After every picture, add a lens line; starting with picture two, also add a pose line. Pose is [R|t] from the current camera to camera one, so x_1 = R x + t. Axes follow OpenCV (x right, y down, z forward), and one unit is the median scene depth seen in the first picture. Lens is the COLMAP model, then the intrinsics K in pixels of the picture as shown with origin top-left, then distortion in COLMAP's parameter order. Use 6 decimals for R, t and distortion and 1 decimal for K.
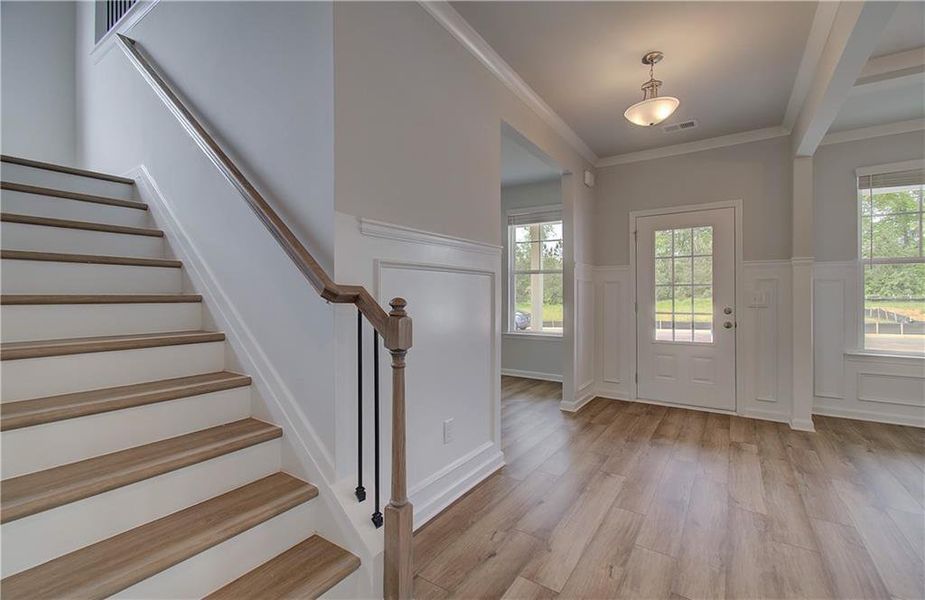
lens RADIAL K [[406.4, 0, 466.5], [0, 406.4, 294.7], [0, 0, 1]] dist [-0.010154, 0.007708]
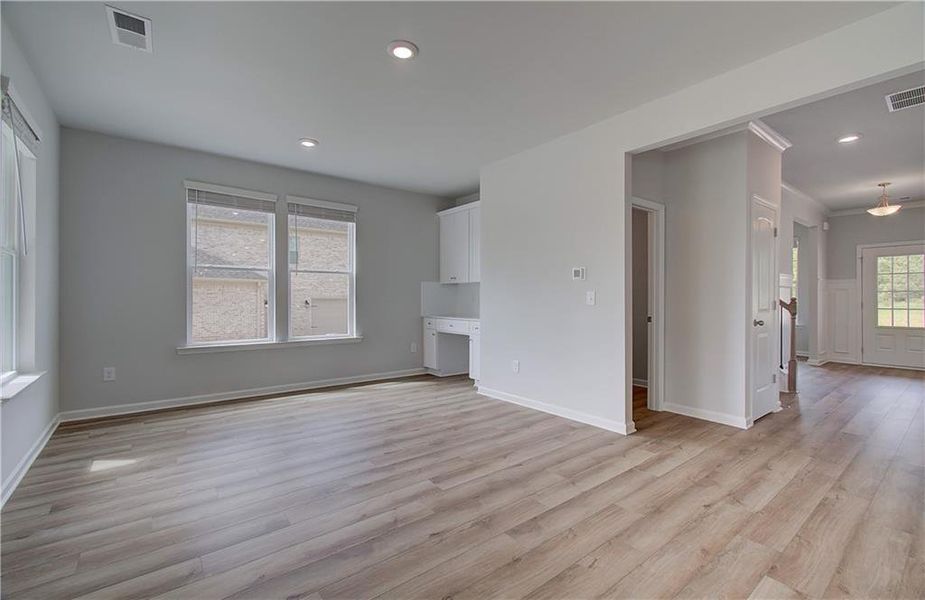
lens RADIAL K [[406.4, 0, 466.5], [0, 406.4, 294.7], [0, 0, 1]] dist [-0.010154, 0.007708]
pose [[0.948894, 0.004433, -0.315564, -0.625794], [-0.004912, 0.999988, -0.000722, -0.001069], [0.315557, 0.002235, 0.948904, -1.132282]]
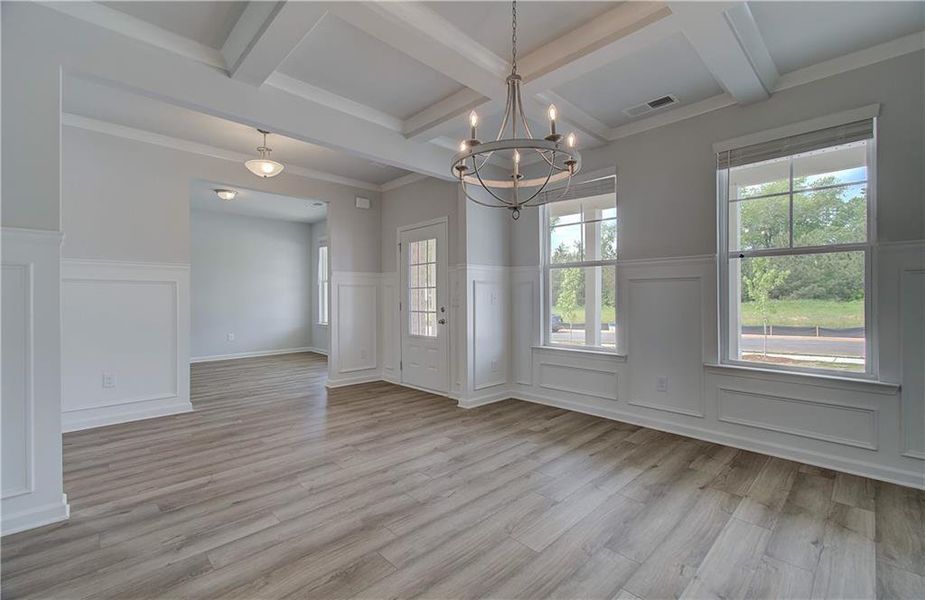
lens RADIAL K [[413.1, 0, 462.5], [0, 413.1, 300.0], [0, 0, 1]] dist [-0.039598, 0.030610]
pose [[0.979047, -0.003710, -0.203603, 0.952433], [0.004727, 0.999979, 0.004510, 0.007518], [0.203582, -0.005378, 0.979043, -0.180551]]
